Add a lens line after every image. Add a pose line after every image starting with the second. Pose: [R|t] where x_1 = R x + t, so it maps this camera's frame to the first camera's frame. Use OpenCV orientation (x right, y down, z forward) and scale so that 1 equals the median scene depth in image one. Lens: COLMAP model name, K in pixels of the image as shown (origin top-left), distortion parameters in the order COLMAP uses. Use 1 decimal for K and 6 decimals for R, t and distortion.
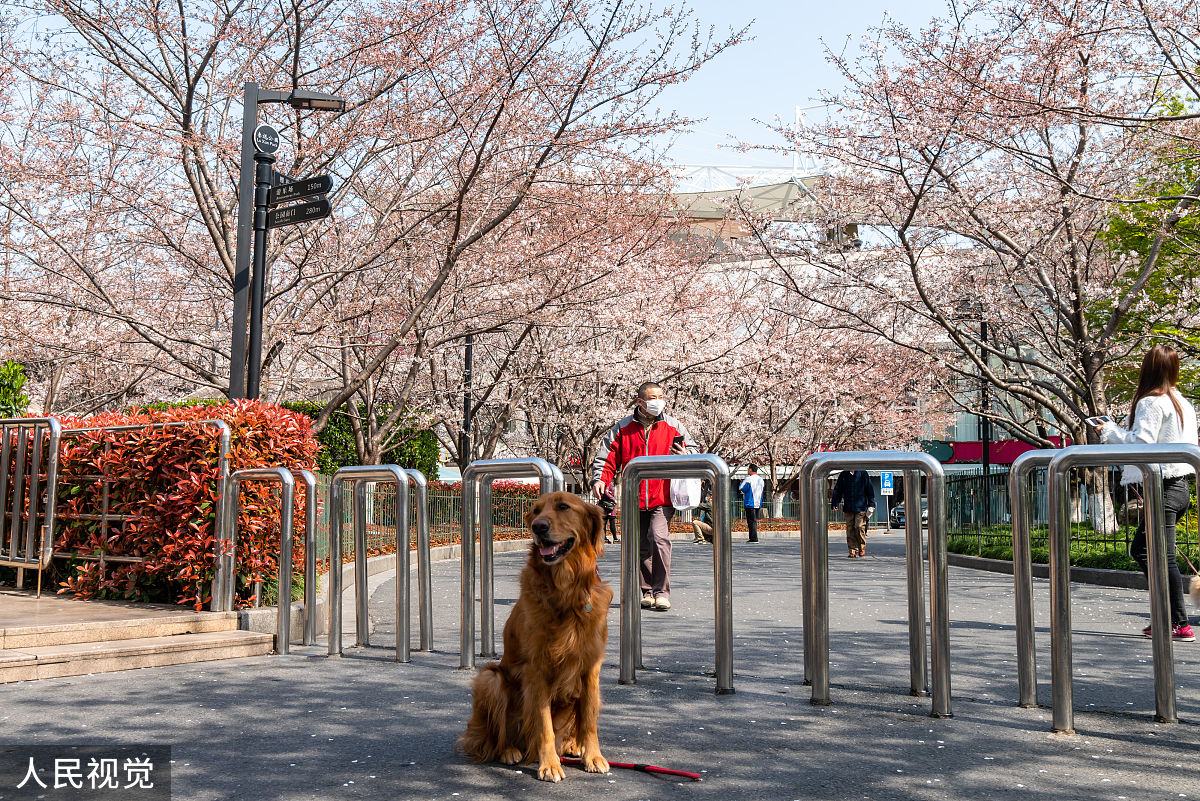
lens RADIAL K [[1171.0, 0, 600.7], [0, 1171.0, 400.5], [0, 0, 1]] dist [0.025544, 0.000000]
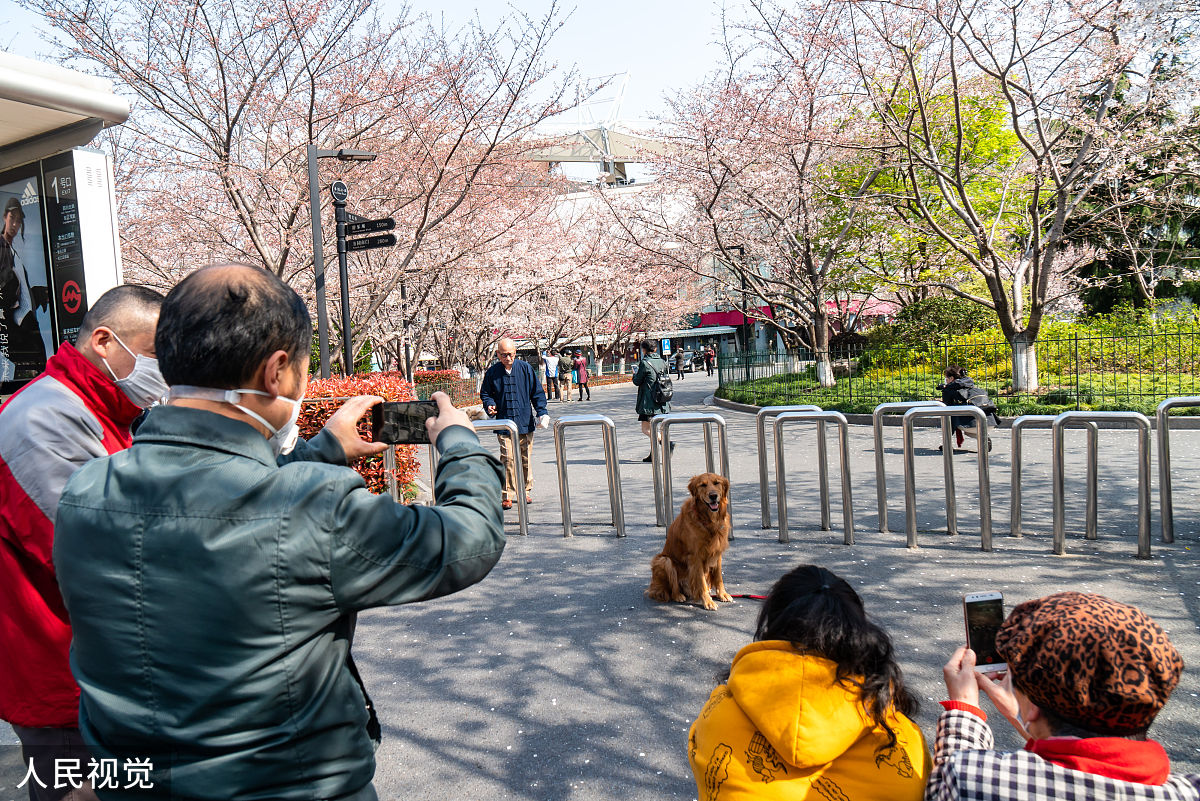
lens RADIAL K [[800.8, 0, 598.7], [0, 800.8, 402.6], [0, 0, 1]] dist [-0.001204, 0.000474]
pose [[0.982262, -0.079915, 0.169631, -0.156148], [0.055238, 0.987813, 0.145512, -0.086690], [-0.179192, -0.133561, 0.974706, -0.097434]]
